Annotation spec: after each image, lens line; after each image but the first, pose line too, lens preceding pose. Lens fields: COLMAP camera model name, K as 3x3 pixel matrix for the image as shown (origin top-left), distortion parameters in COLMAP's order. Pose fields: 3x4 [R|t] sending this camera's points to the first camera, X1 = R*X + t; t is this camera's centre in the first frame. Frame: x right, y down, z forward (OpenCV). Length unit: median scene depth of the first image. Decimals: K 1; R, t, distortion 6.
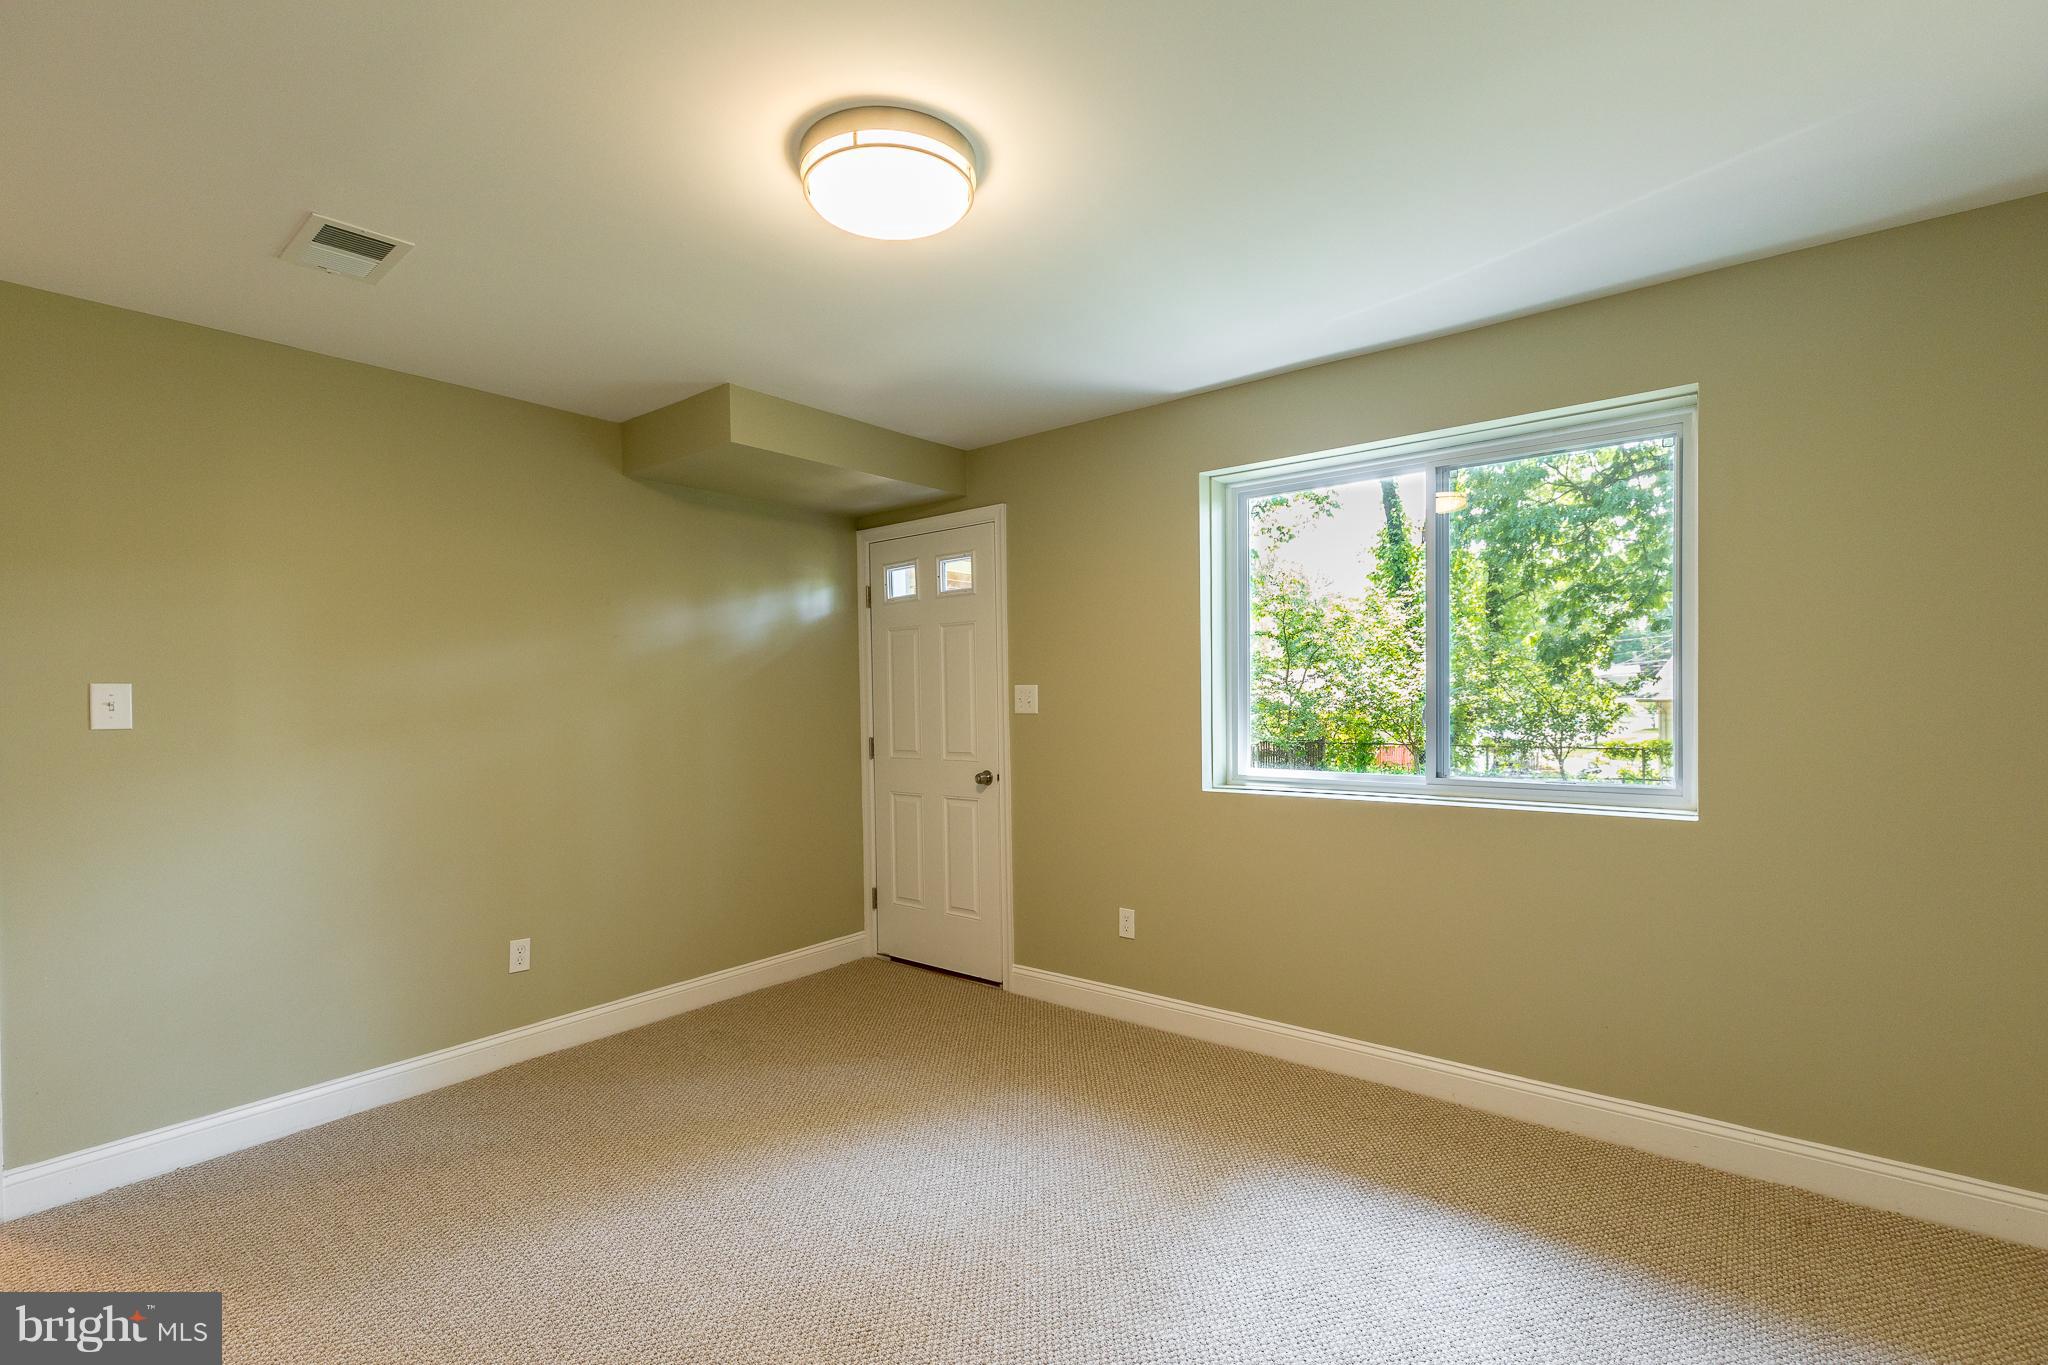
lens RADIAL K [[935.7, 0, 1025.4], [0, 935.7, 699.0], [0, 0, 1]] dist [0.002805, 0.000109]
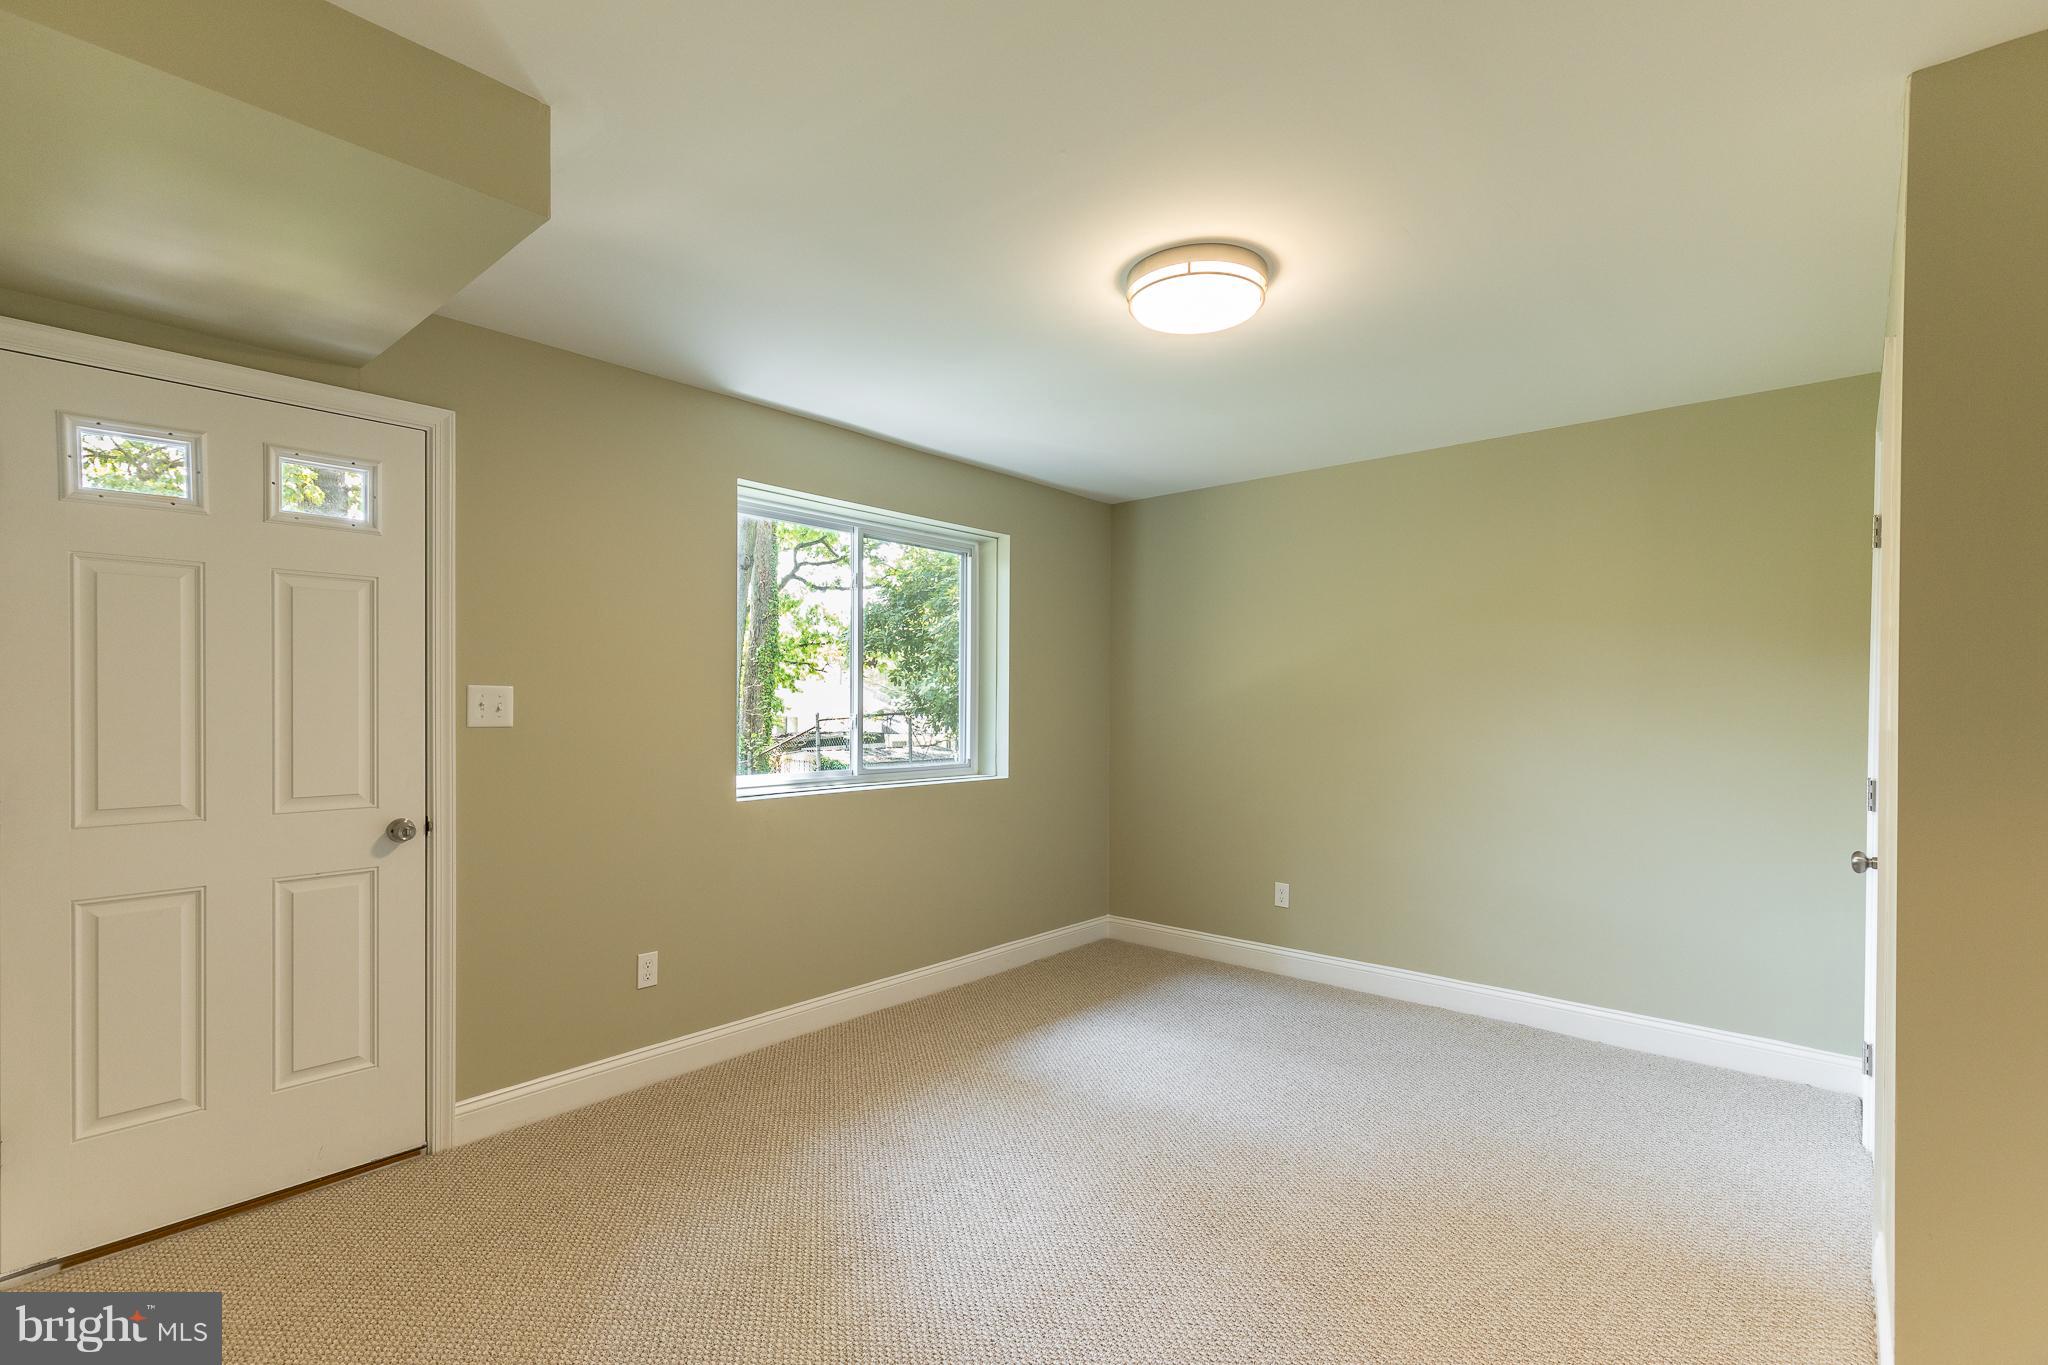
lens RADIAL K [[935.7, 0, 1025.4], [0, 935.7, 693.3], [0, 0, 1]] dist [0.002805, 0.000109]
pose [[0.018068, 0.025416, 0.999514, -0.682890], [-0.003409, 0.999673, -0.025359, 0.007438], [-0.999831, -0.002949, 0.018149, 0.587059]]
